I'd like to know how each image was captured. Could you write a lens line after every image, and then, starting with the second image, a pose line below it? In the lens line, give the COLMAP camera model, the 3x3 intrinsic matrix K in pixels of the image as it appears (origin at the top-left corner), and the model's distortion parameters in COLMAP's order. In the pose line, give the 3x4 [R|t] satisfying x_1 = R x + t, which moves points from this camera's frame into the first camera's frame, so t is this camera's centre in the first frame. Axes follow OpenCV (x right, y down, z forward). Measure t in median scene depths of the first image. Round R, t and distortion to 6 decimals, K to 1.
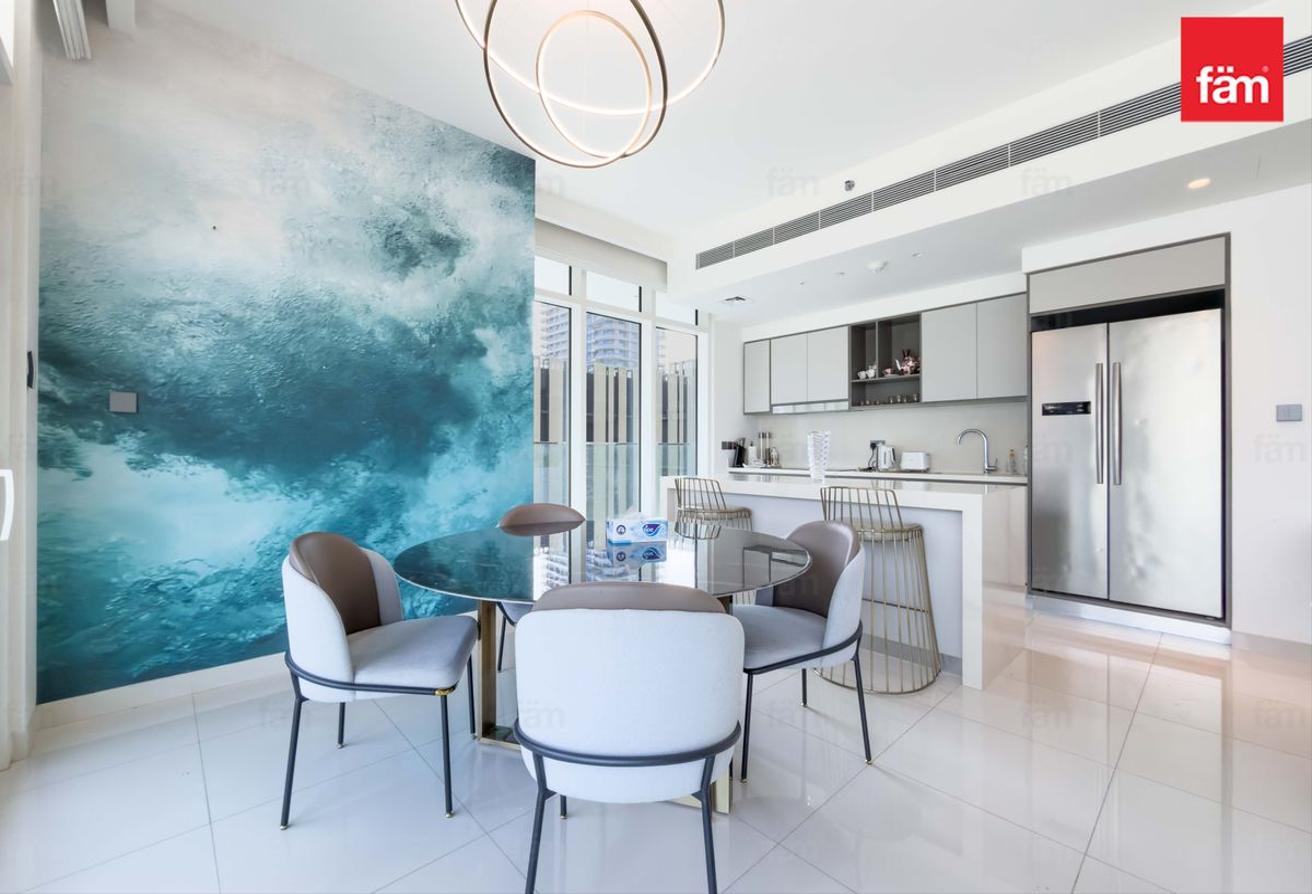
lens RADIAL K [[526.3, 0, 648.3], [0, 526.3, 449.0], [0, 0, 1]] dist [0.001461, -0.000759]
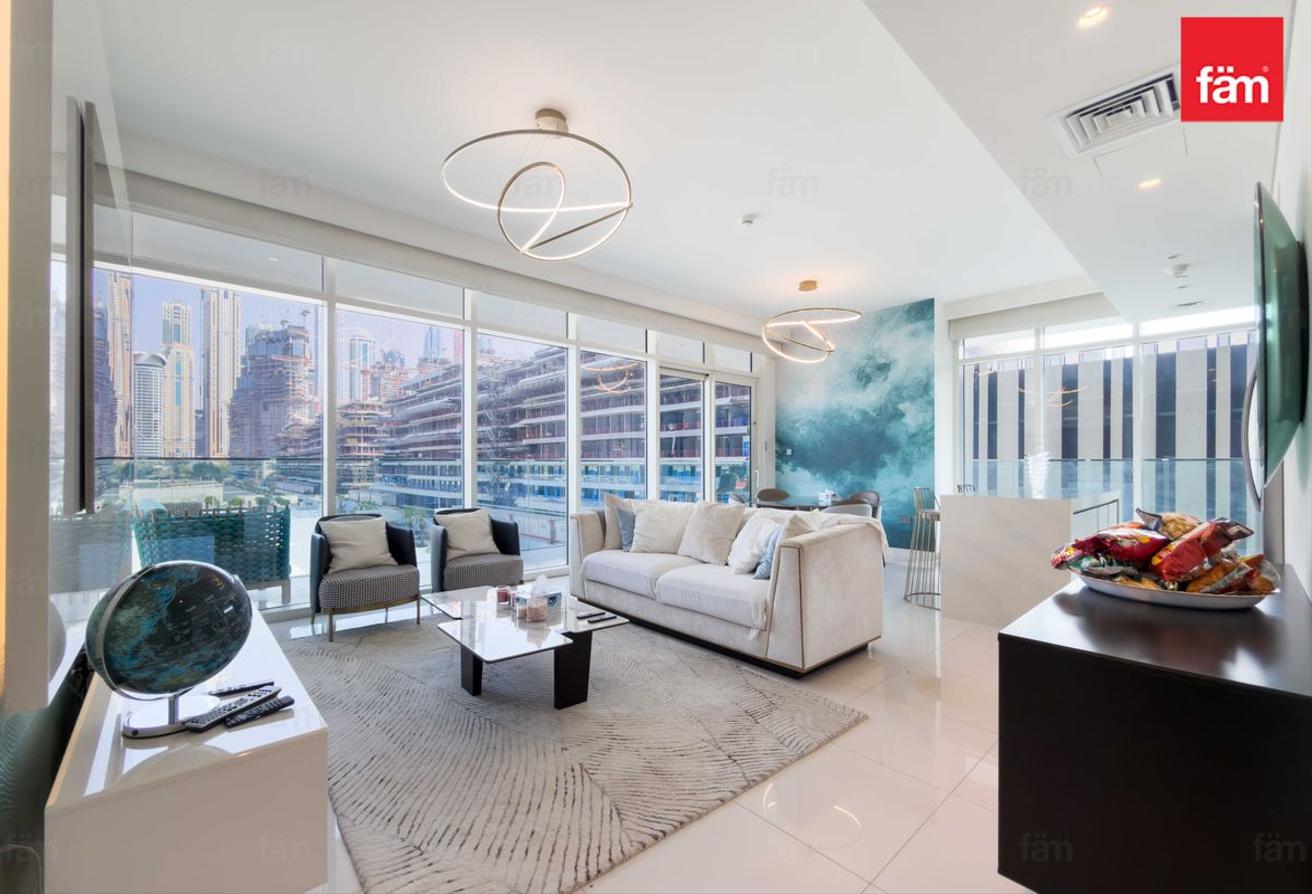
lens RADIAL K [[526.3, 0, 651.0], [0, 526.3, 456.4], [0, 0, 1]] dist [0.001461, -0.000759]
pose [[-0.012662, -0.010449, -0.999865, 1.711439], [0.004511, 0.999935, -0.010507, -0.019267], [0.999910, -0.004644, -0.012614, 0.105234]]
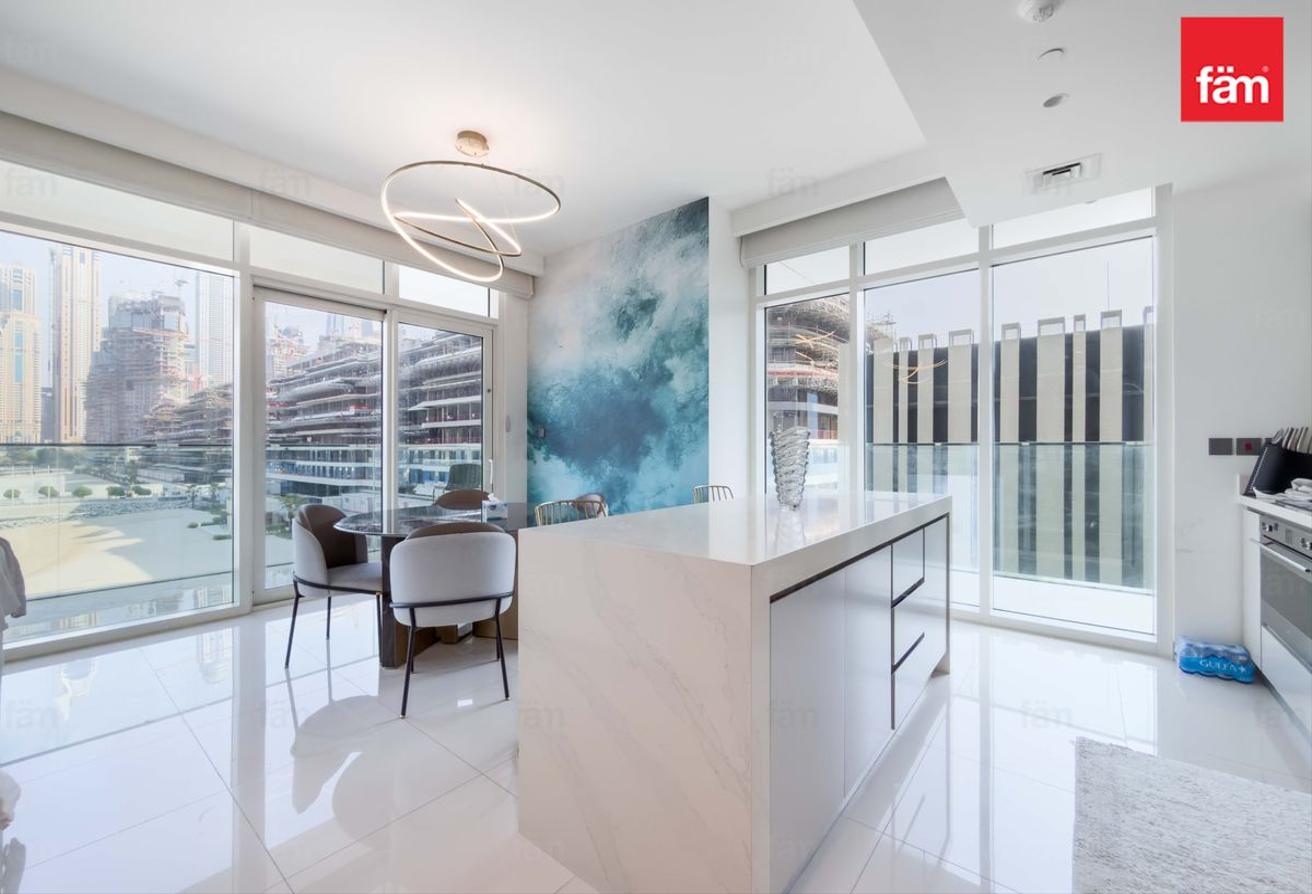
lens RADIAL K [[526.3, 0, 632.1], [0, 526.3, 442.3], [0, 0, 1]] dist [0.001461, -0.000759]
pose [[0.115955, -0.007655, -0.993225, 0.993535], [0.005368, 0.999961, -0.007080, -0.018038], [0.993240, -0.004511, 0.115992, 0.798137]]
